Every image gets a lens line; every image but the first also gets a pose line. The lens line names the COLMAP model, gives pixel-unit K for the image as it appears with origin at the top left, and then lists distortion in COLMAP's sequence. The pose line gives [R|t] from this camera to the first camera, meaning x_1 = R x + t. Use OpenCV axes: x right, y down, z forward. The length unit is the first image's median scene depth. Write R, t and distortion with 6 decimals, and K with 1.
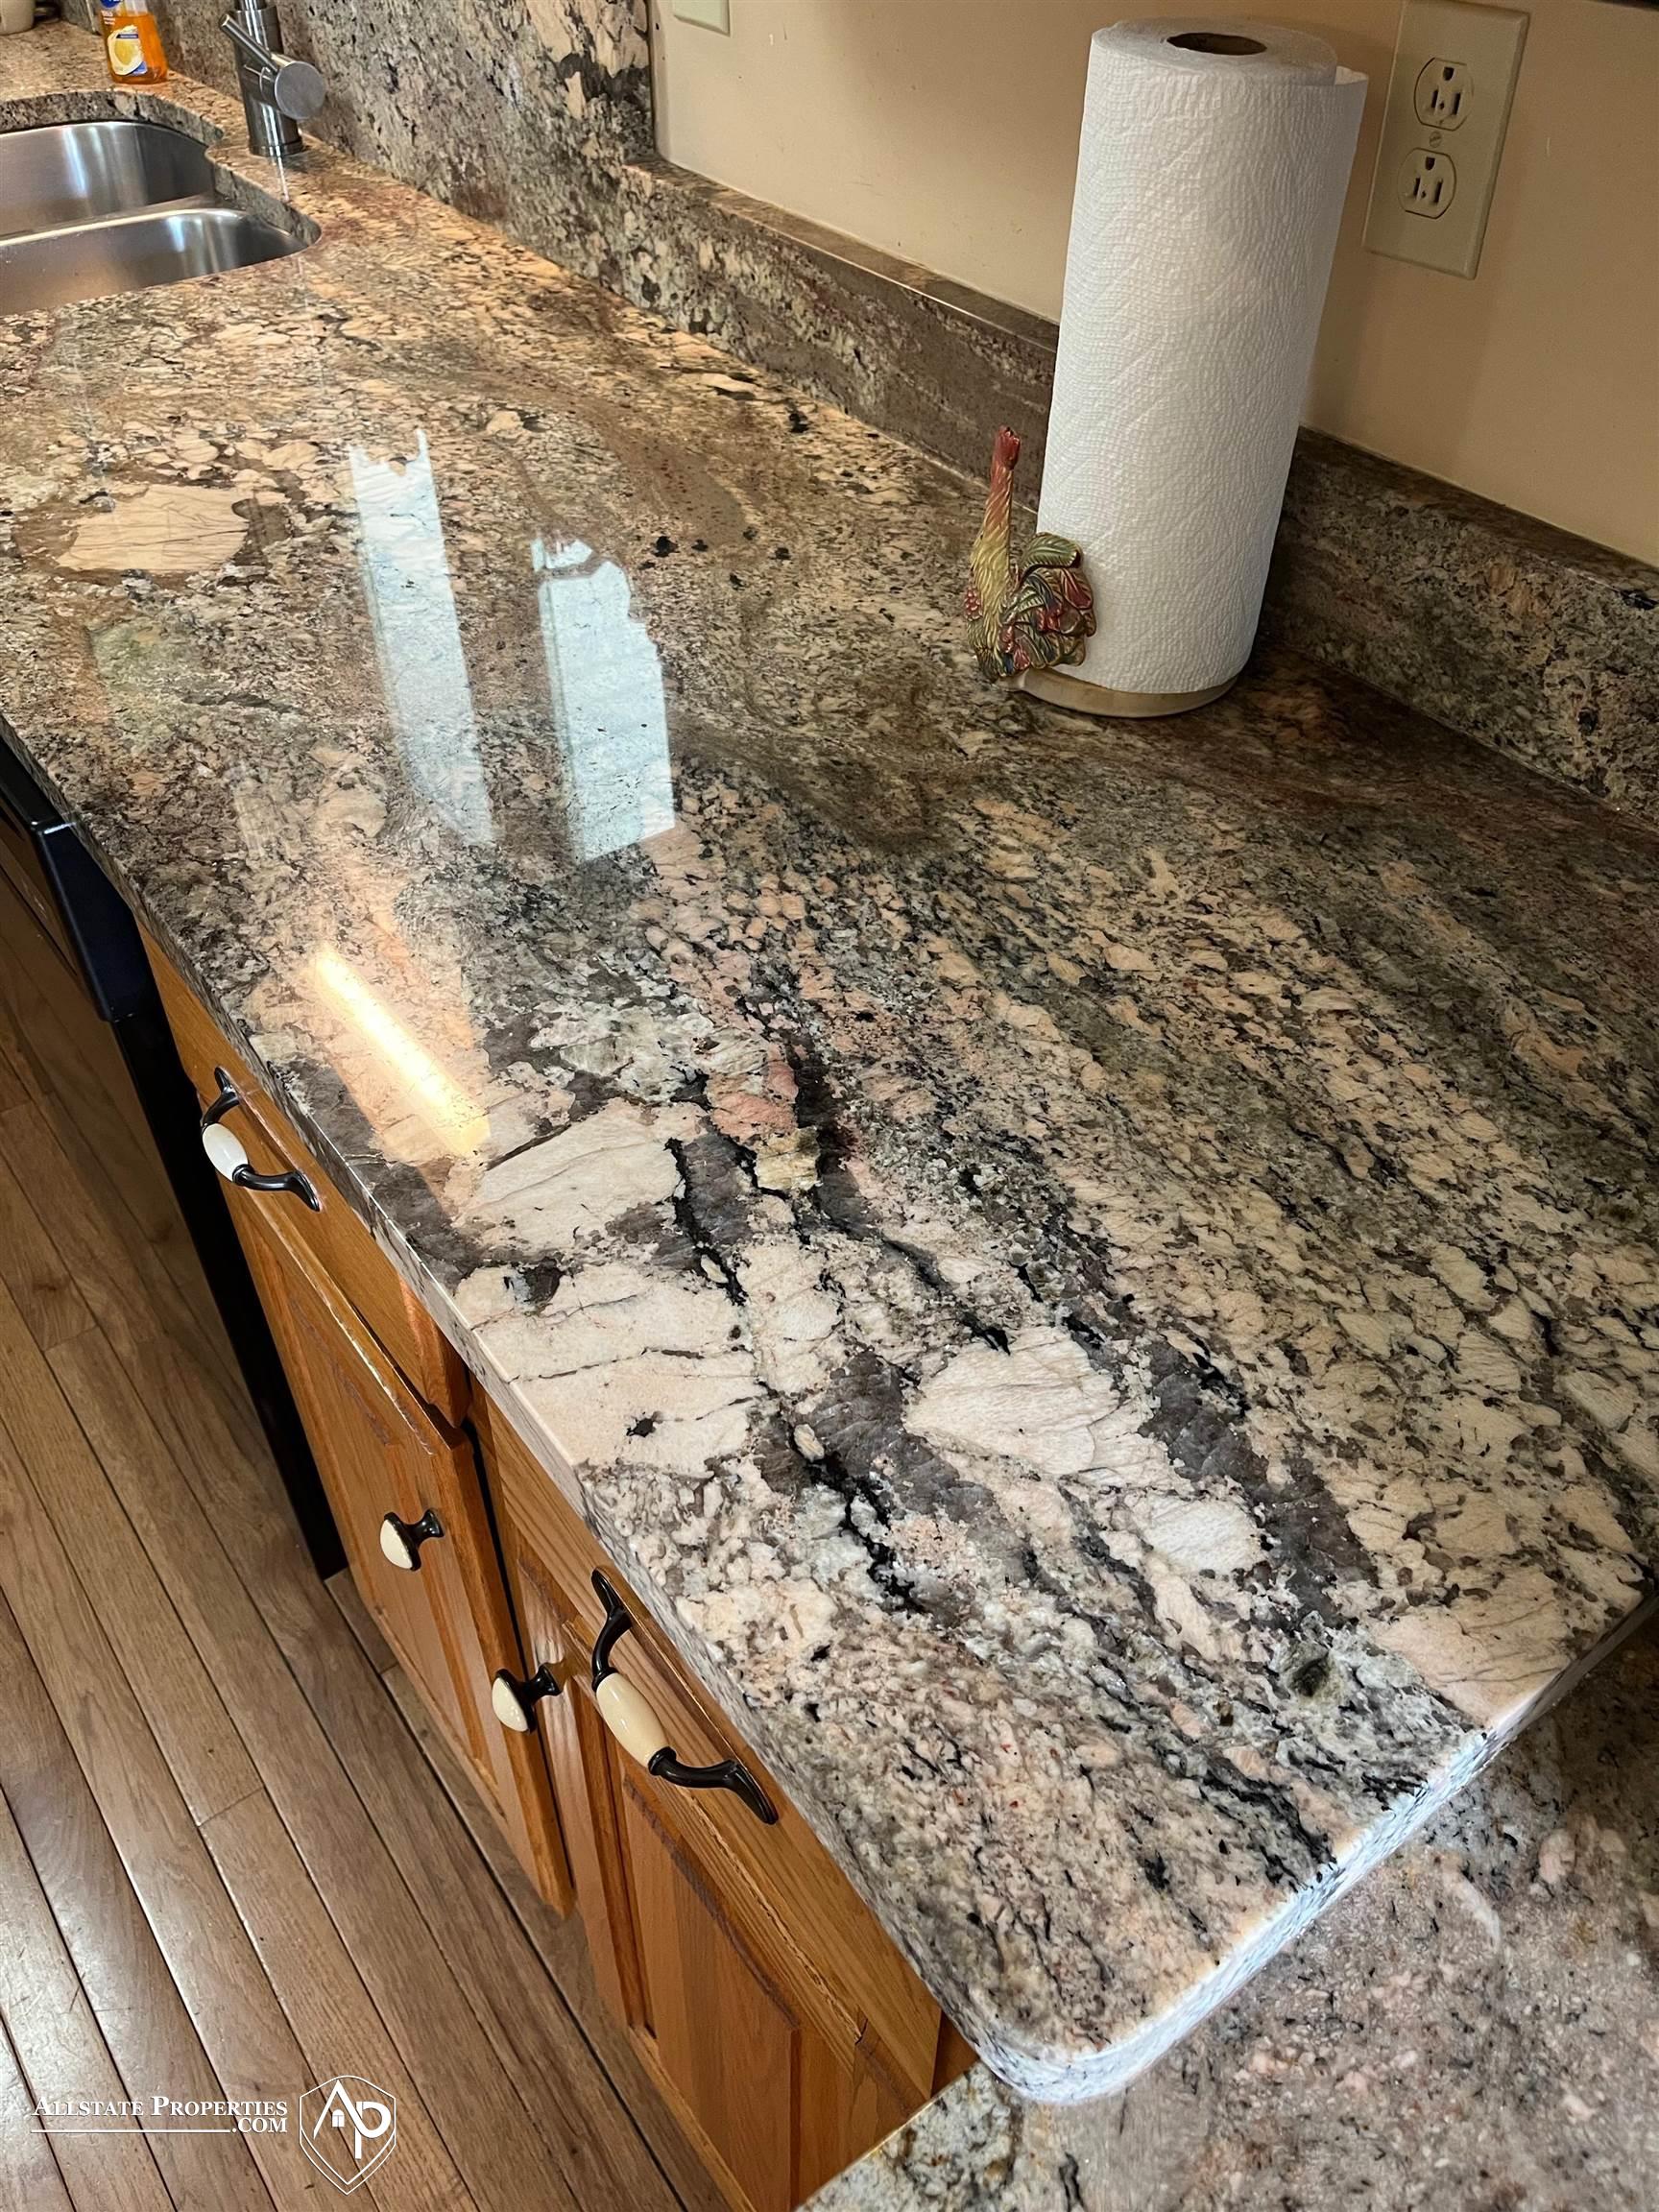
lens RADIAL K [[1685.4, 0, 829.5], [0, 1685.4, 1106.0], [0, 0, 1]] dist [0.009528, -0.002401]
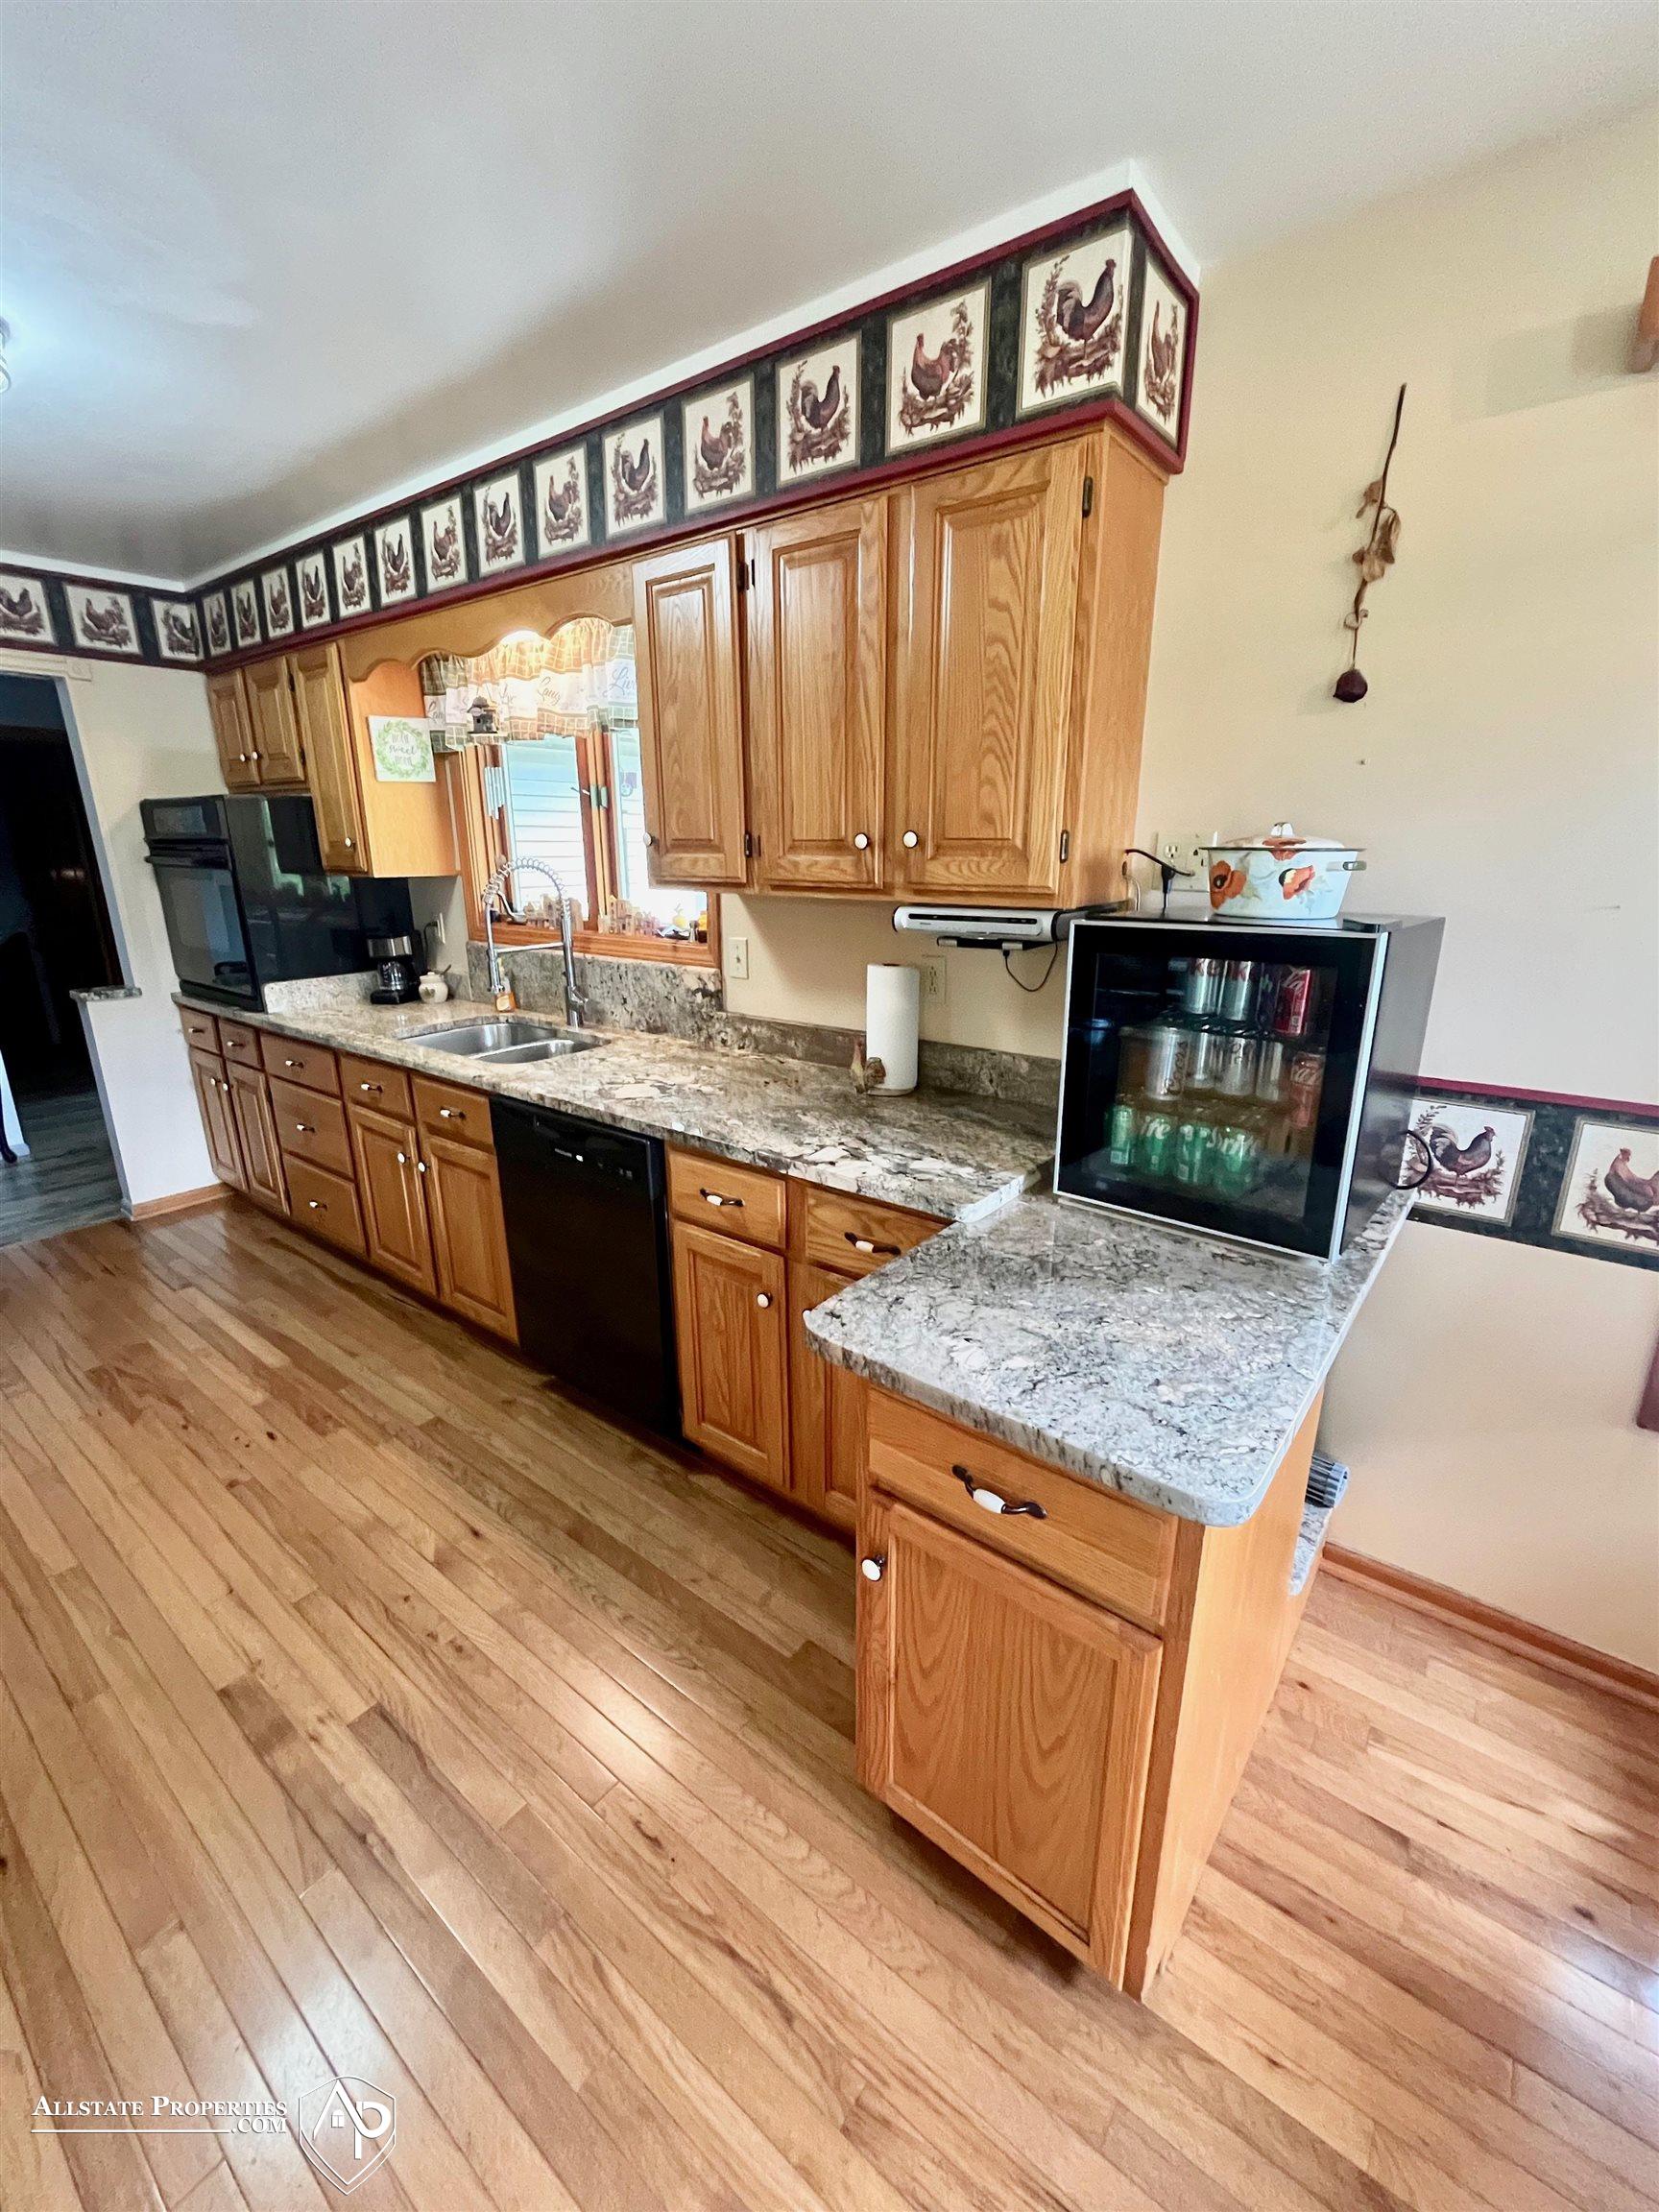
lens RADIAL K [[899.1, 0, 829.5], [0, 899.1, 1106.0], [0, 0, 1]] dist [-0.001087, -0.000121]
pose [[0.963544, -0.085452, 0.253537, -0.677997], [0.190114, 0.885444, -0.424083, 0.877267], [-0.188254, 0.456823, 0.869410, -1.152745]]
